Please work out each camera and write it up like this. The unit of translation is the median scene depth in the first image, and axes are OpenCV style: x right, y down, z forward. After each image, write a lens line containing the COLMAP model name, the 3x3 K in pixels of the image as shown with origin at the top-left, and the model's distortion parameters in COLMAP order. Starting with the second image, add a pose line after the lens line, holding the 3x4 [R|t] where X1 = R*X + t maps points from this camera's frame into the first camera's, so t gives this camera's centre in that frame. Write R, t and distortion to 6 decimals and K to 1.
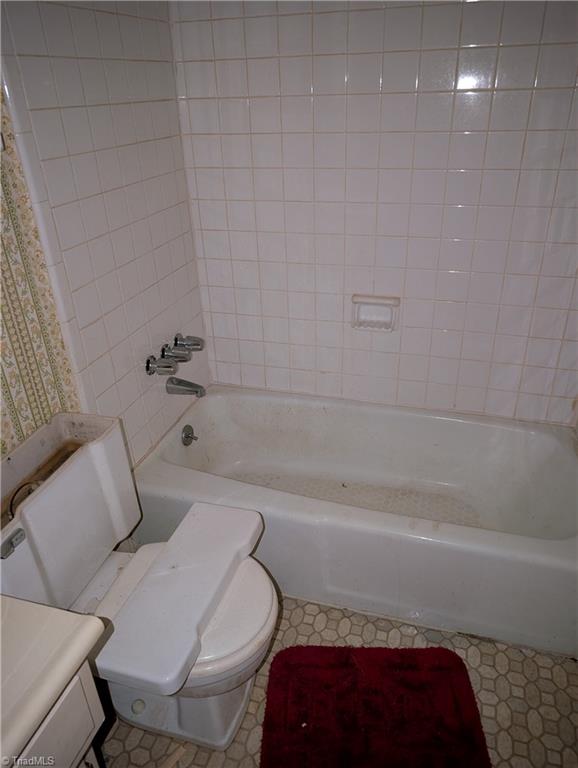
lens RADIAL K [[558.0, 0, 289.0], [0, 558.0, 384.0], [0, 0, 1]] dist [-0.000167, -0.004658]
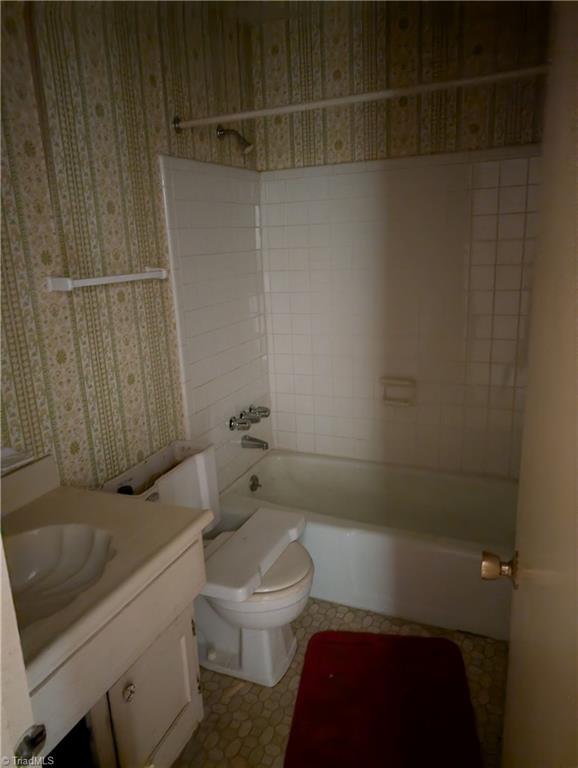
lens RADIAL K [[558.0, 0, 289.0], [0, 558.0, 384.0], [0, 0, 1]] dist [-0.000167, -0.004658]
pose [[0.993827, 0.012329, -0.110250, 0.055798], [-0.039279, 0.968535, -0.245758, 0.230548], [0.103750, 0.248572, 0.963041, -0.413521]]
